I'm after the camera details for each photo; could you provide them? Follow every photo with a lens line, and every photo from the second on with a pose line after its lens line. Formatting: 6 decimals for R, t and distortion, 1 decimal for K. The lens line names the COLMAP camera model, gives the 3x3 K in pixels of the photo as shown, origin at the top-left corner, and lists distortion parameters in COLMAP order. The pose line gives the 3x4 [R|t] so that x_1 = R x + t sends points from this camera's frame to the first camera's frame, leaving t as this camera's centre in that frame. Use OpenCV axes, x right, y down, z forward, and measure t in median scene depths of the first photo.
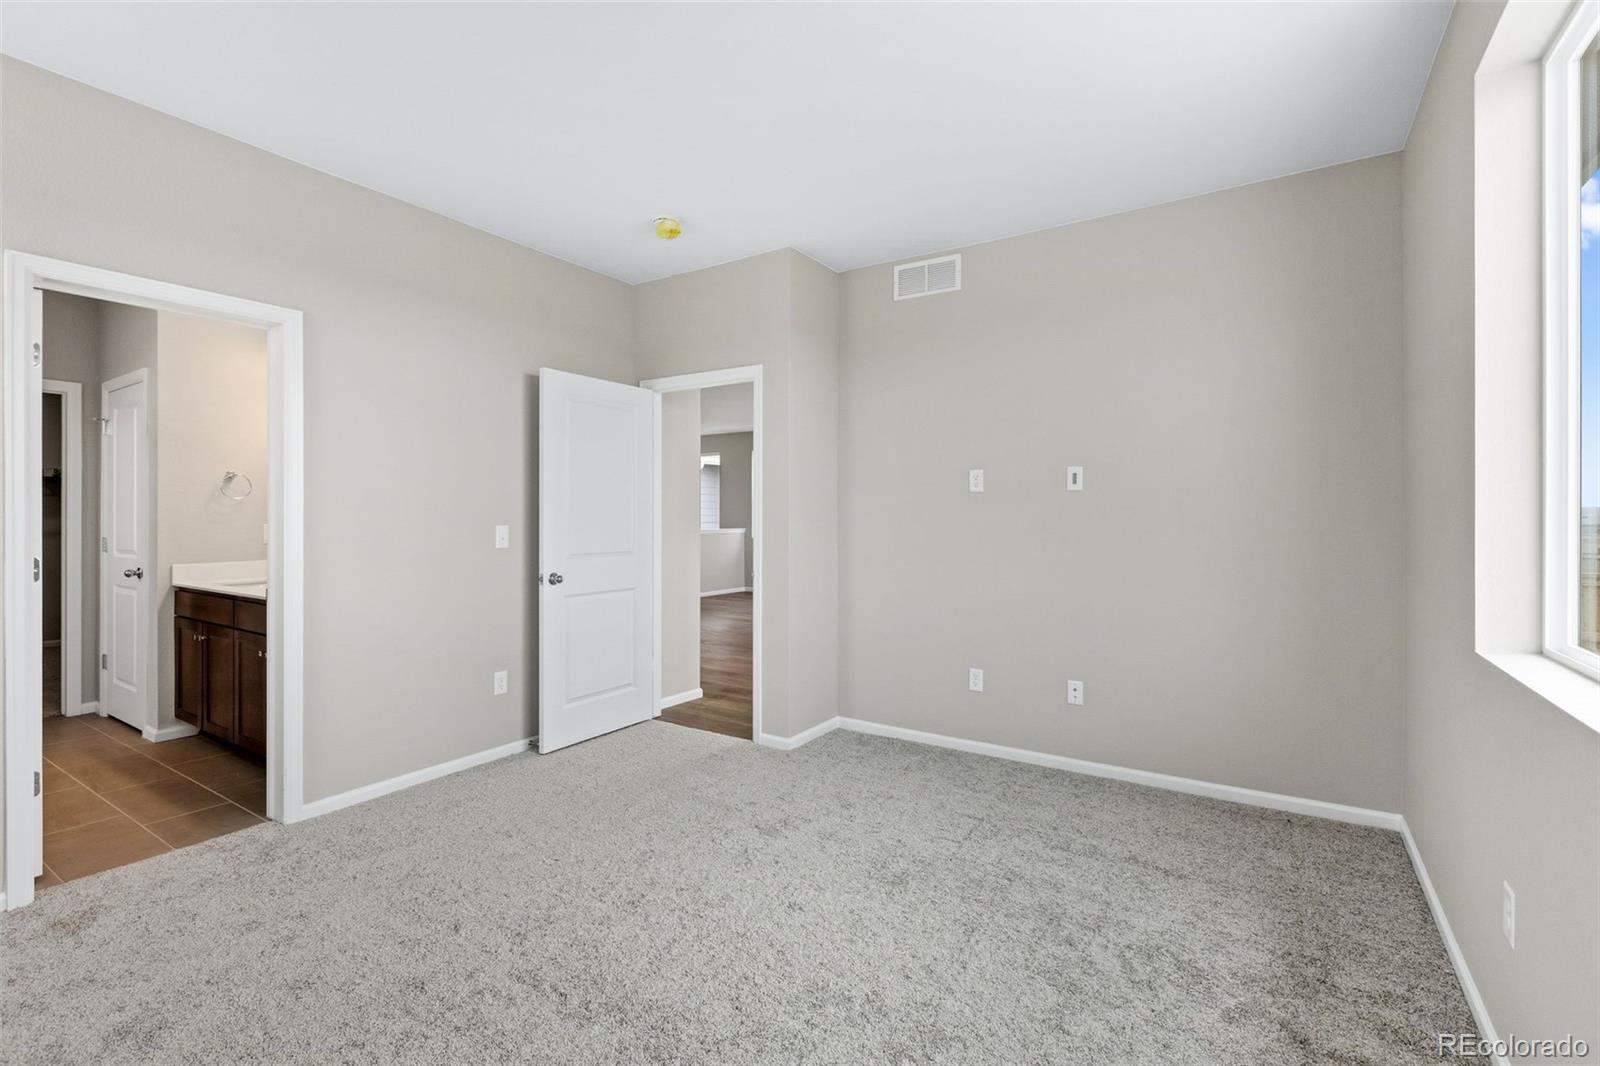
lens RADIAL K [[722.1, 0, 794.9], [0, 722.1, 518.5], [0, 0, 1]] dist [0.000065, 0.000552]
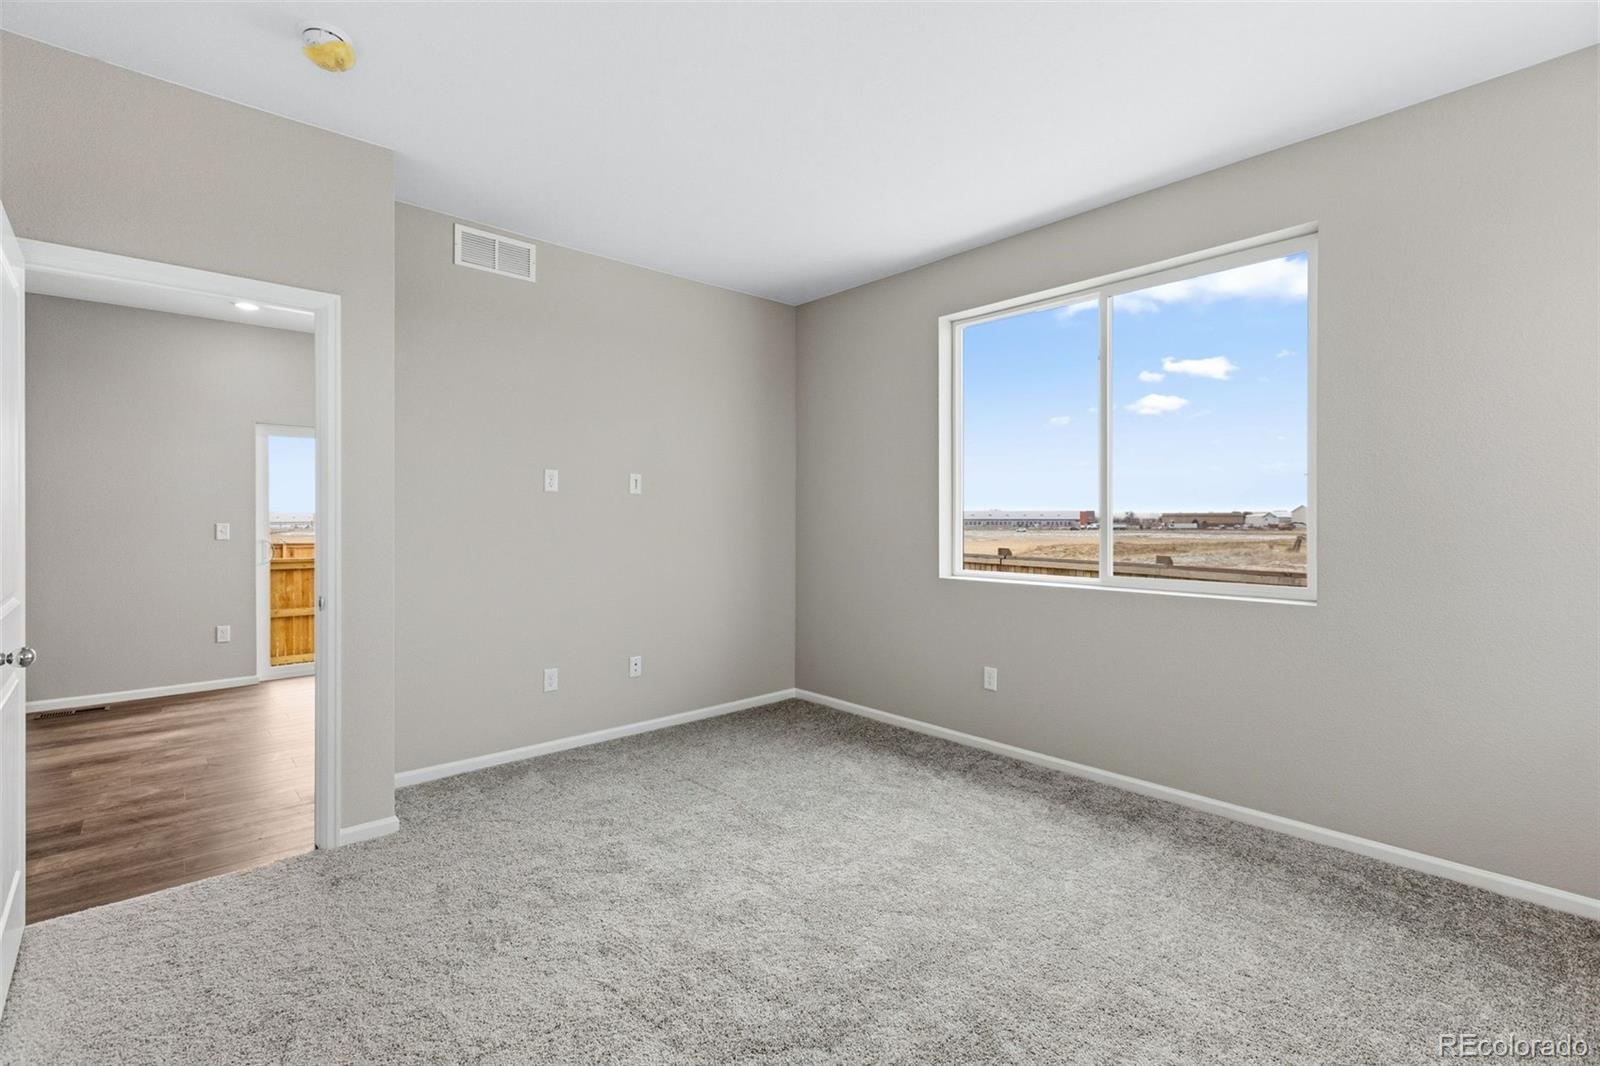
lens RADIAL K [[722.1, 0, 794.9], [0, 722.1, 518.5], [0, 0, 1]] dist [0.000065, 0.000552]
pose [[0.240513, -0.000626, 0.970646, -0.676548], [0.002854, 0.999996, -0.000062, 0.001740], [-0.970642, 0.002785, 0.240514, 0.458106]]
